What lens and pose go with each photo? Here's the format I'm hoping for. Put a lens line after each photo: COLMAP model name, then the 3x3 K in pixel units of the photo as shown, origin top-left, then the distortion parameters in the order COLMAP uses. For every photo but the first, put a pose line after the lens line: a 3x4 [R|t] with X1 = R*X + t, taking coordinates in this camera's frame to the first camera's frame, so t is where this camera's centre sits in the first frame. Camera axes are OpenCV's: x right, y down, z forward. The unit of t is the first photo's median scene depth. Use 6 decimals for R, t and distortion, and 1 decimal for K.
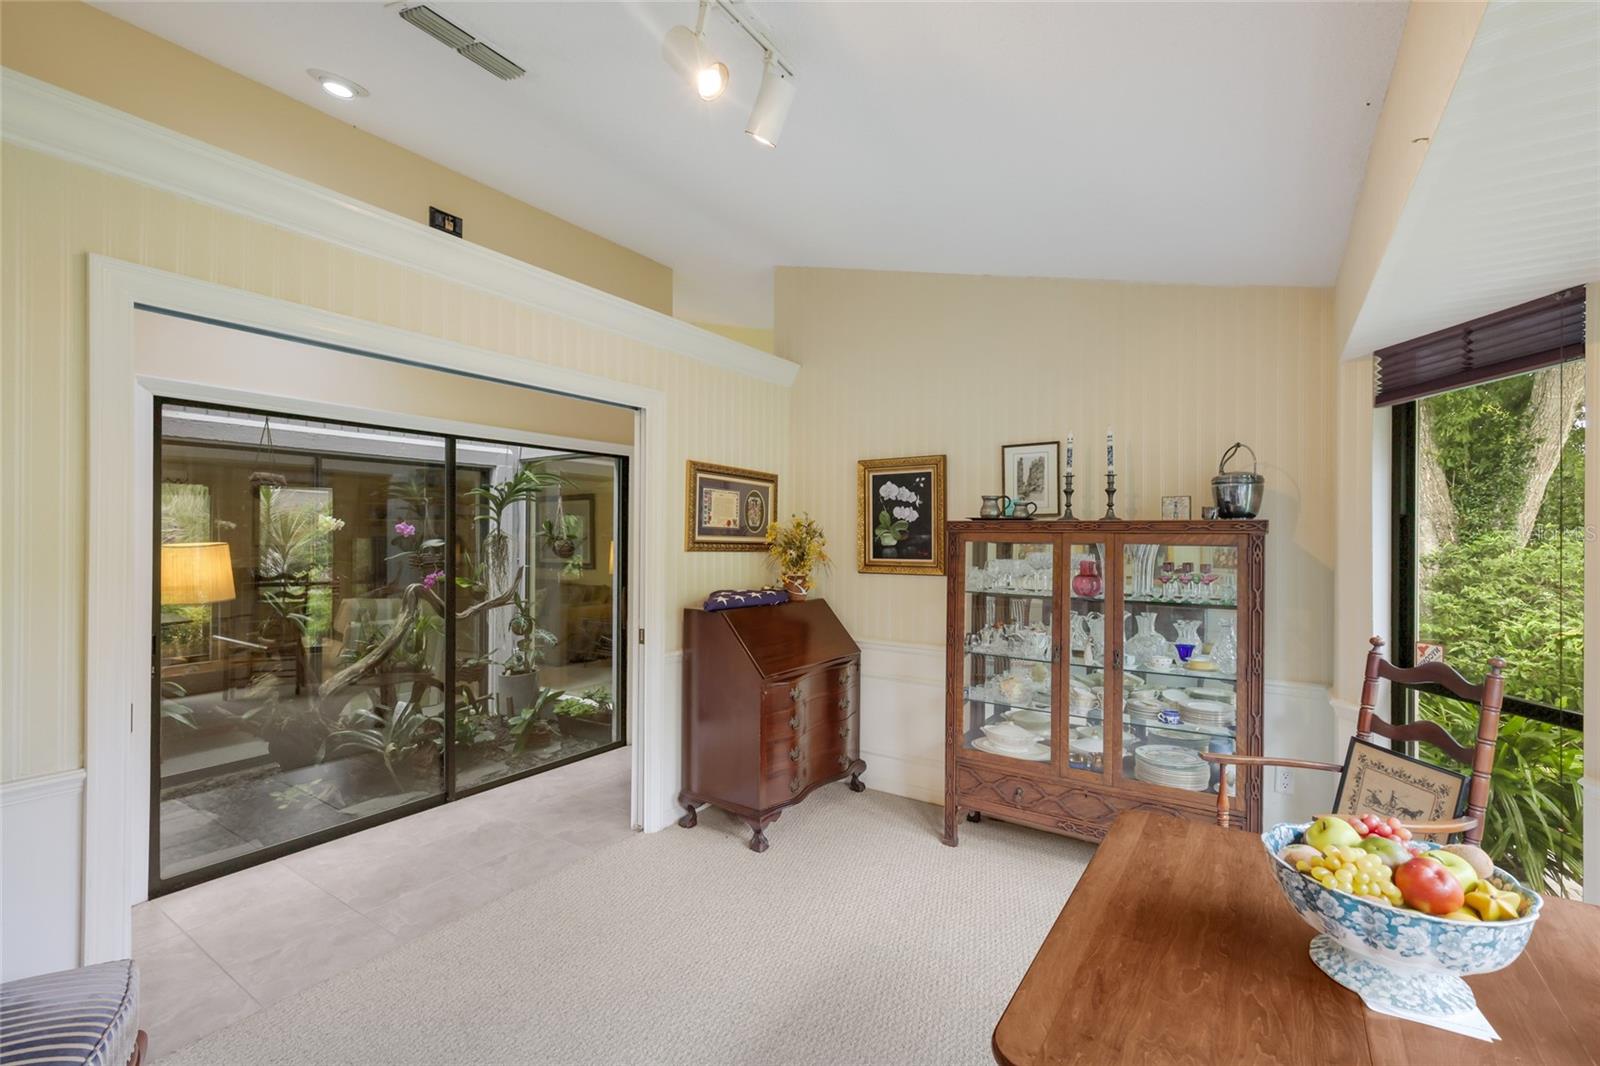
lens RADIAL K [[706.0, 0, 804.8], [0, 706.0, 517.0], [0, 0, 1]] dist [0.001428, 0.000378]
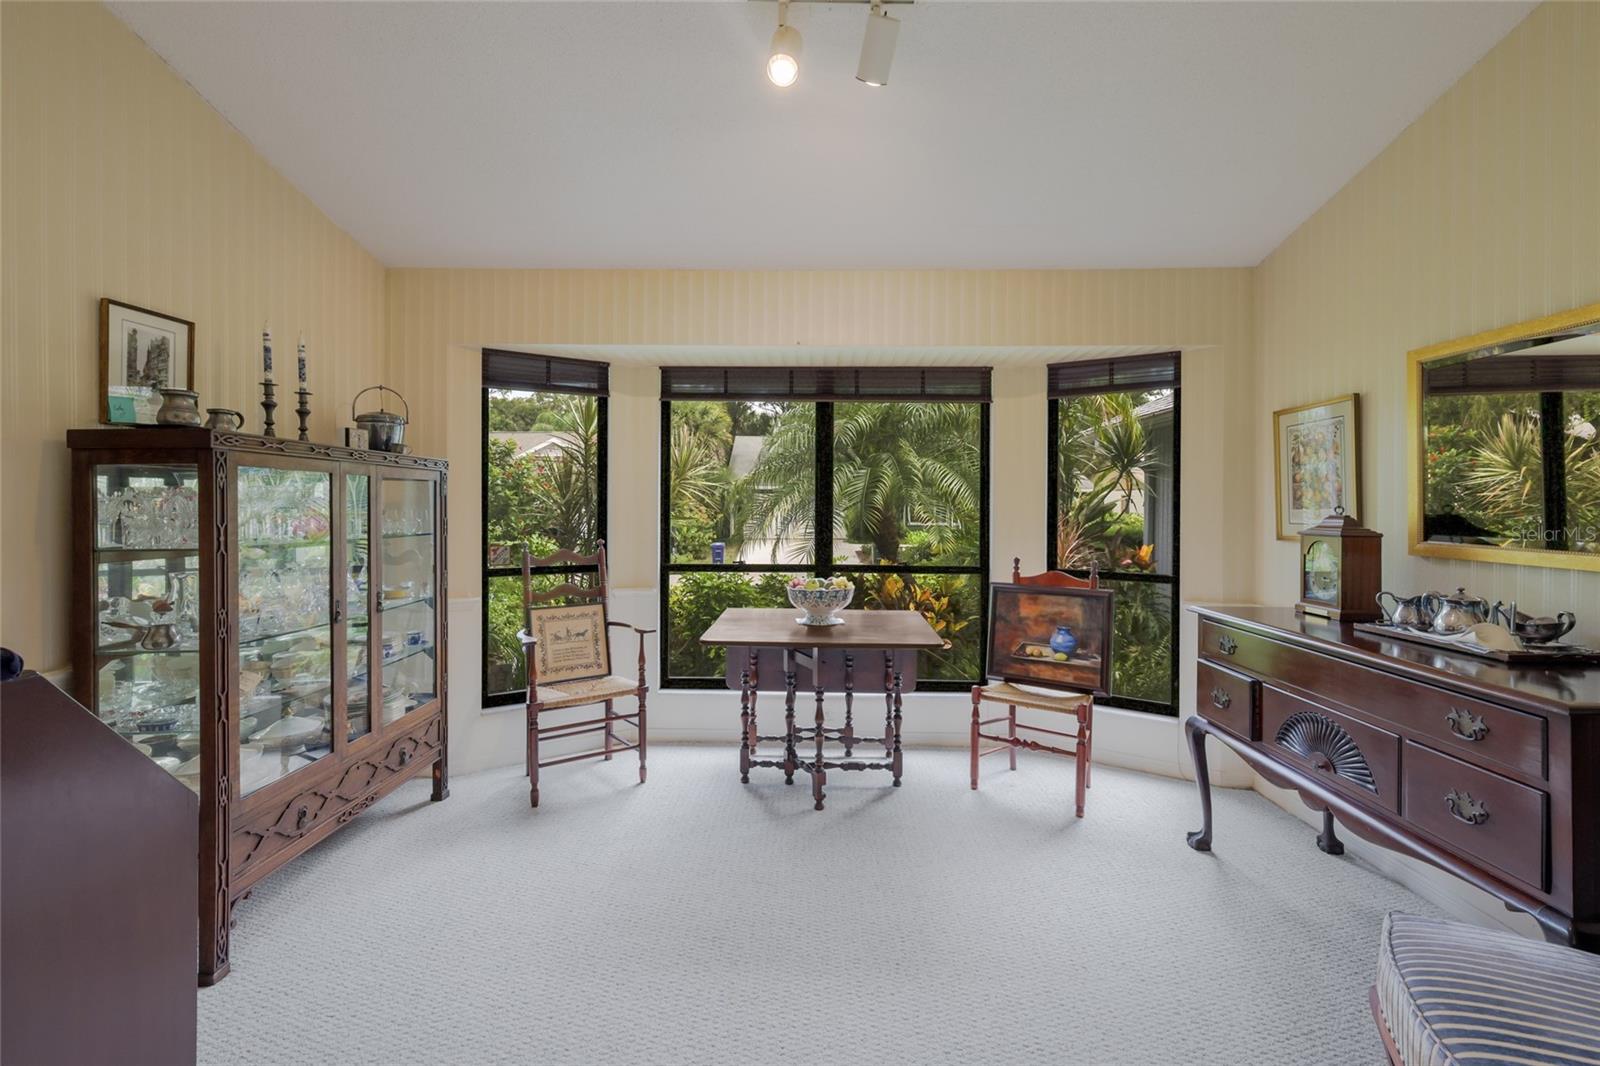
lens RADIAL K [[706.0, 0, 804.8], [0, 706.0, 517.0], [0, 0, 1]] dist [0.001428, 0.000378]
pose [[-0.538014, -0.019949, 0.842700, -0.591124], [-0.031739, 0.999490, 0.003397, 0.064976], [-0.842338, -0.024919, -0.538373, 0.945495]]
